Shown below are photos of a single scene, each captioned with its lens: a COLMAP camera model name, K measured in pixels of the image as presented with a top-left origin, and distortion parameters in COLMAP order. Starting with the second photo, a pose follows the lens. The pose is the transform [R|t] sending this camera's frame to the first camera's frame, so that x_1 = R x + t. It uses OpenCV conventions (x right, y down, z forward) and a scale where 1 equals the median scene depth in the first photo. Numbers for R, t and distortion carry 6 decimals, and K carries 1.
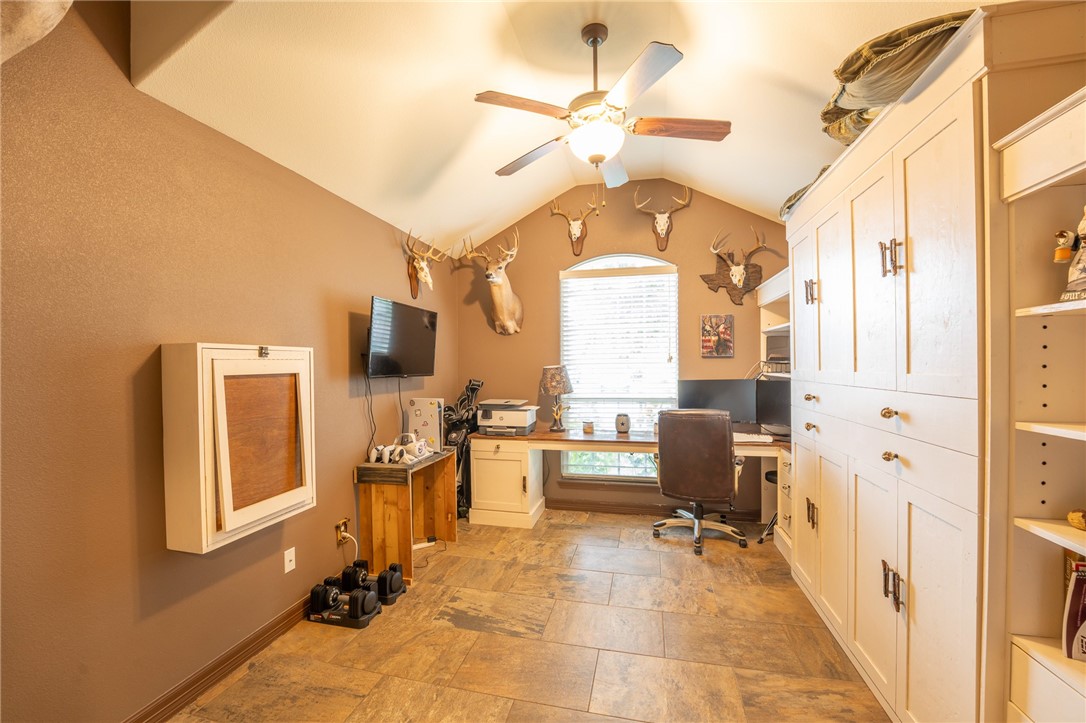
lens RADIAL K [[444.7, 0, 542.5], [0, 444.7, 358.8], [0, 0, 1]] dist [-0.018104, 0.000171]
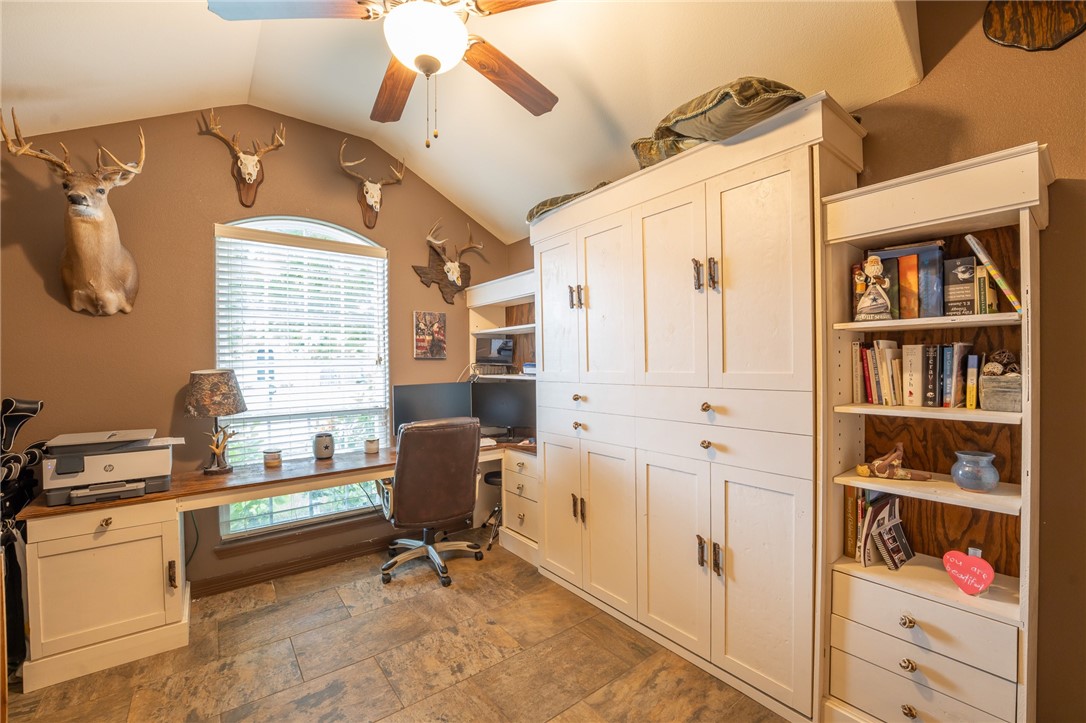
lens RADIAL K [[443.3, 0, 543.0], [0, 443.3, 361.5], [0, 0, 1]] dist [-0.028305, 0.004032]
pose [[0.632988, 0.004917, 0.774146, -0.165155], [-0.004050, 0.999987, -0.003040, 0.003592], [-0.774151, -0.001211, 0.633000, 0.255547]]
